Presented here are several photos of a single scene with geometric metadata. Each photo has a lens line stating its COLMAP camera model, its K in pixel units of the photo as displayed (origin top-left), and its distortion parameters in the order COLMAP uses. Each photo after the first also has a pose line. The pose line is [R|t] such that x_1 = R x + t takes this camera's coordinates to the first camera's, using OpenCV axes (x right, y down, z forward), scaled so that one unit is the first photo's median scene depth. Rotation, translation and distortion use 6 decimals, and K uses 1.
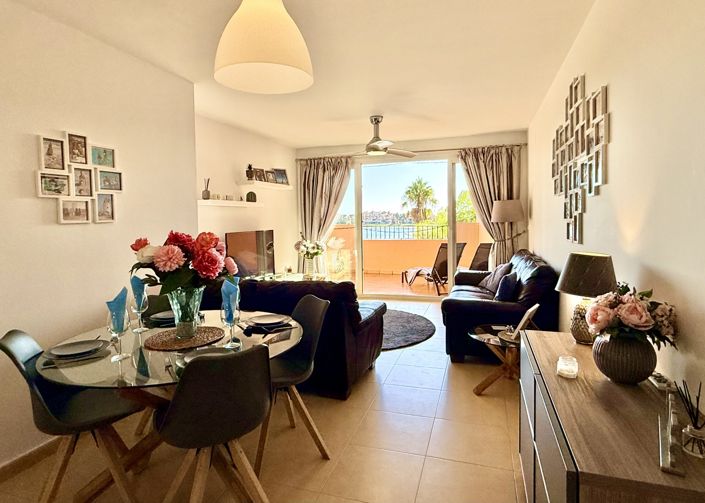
lens RADIAL K [[415.6, 0, 332.0], [0, 415.6, 237.9], [0, 0, 1]] dist [-0.051875, 0.014523]
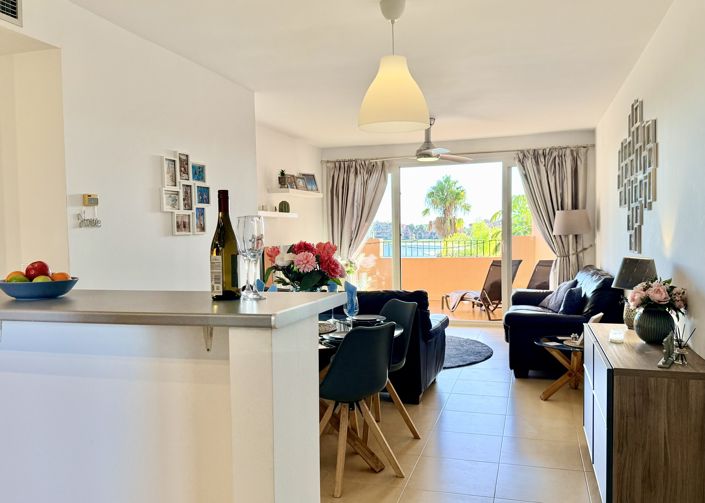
lens RADIAL K [[602.6, 0, 327.8], [0, 602.6, 262.5], [0, 0, 1]] dist [0.029031, -0.100361]
pose [[0.999805, -0.001943, 0.019672, -0.139842], [0.001850, 0.999987, 0.004755, 0.016198], [-0.019681, -0.004718, 0.999795, -0.324662]]
